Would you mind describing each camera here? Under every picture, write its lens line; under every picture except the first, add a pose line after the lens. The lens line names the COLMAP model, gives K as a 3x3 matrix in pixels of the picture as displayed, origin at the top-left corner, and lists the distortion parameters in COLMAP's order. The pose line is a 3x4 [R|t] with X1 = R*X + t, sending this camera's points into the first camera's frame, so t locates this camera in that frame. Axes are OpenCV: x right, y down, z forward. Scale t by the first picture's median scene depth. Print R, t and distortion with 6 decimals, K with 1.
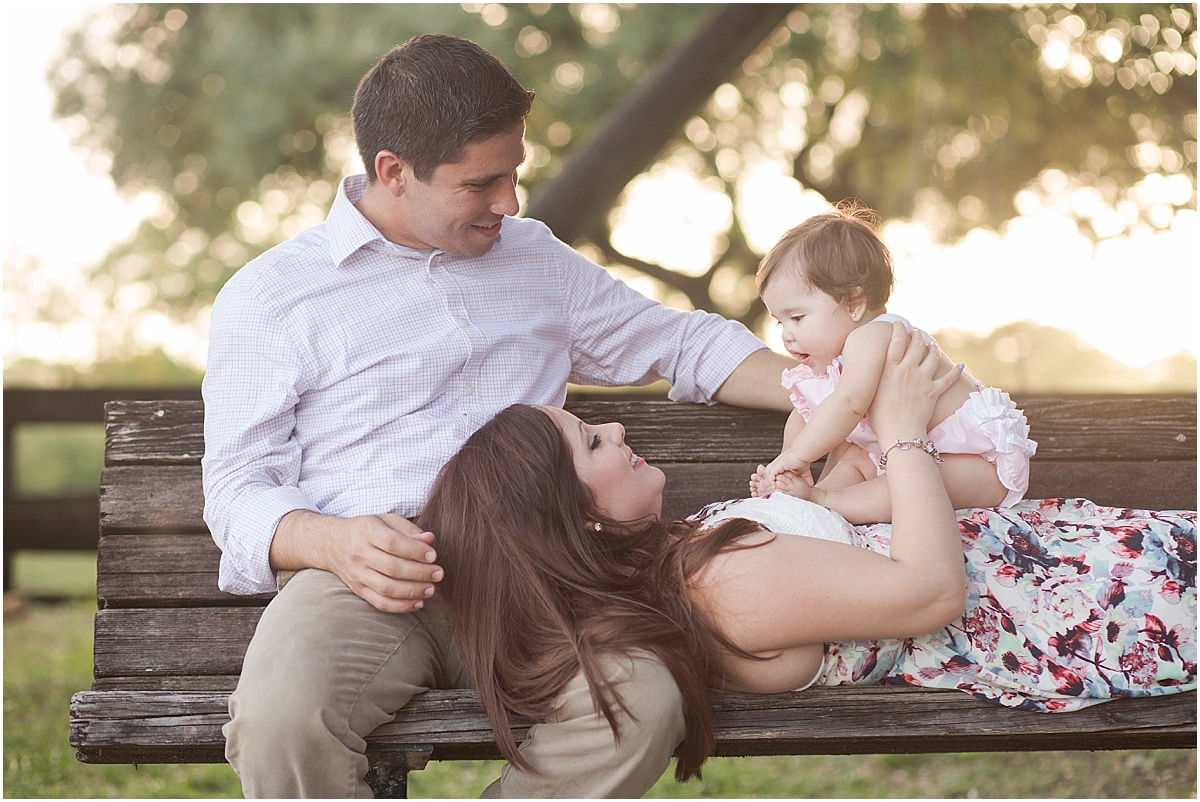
lens RADIAL K [[2434.0, 0, 600.0], [0, 2434.0, 401.0], [0, 0, 1]] dist [-0.271019, -0.091233]
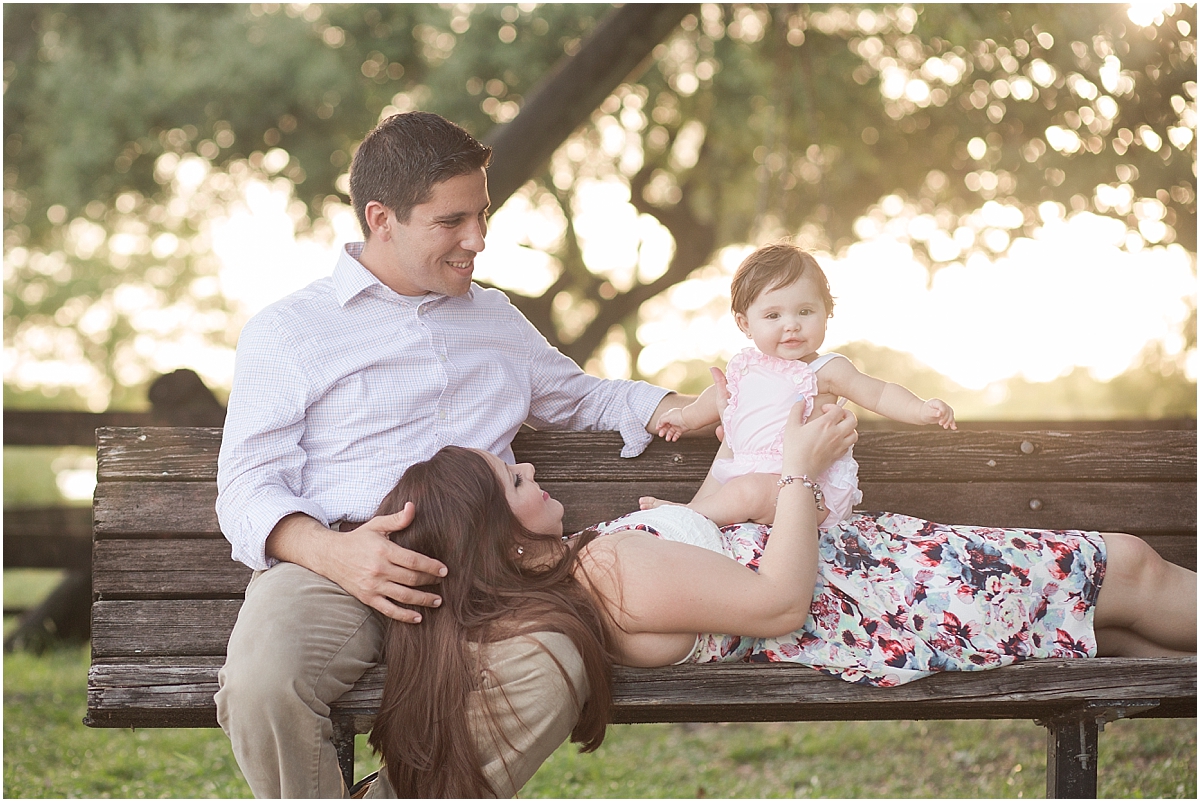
lens RADIAL K [[2956.1, 0, 600.0], [0, 2956.1, 401.0], [0, 0, 1]] dist [-0.058729, -14.023150]
pose [[0.996248, 0.006752, 0.086276, -0.083319], [-0.006485, 0.999973, -0.003369, -0.009805], [-0.086296, 0.002797, 0.996266, -0.467195]]
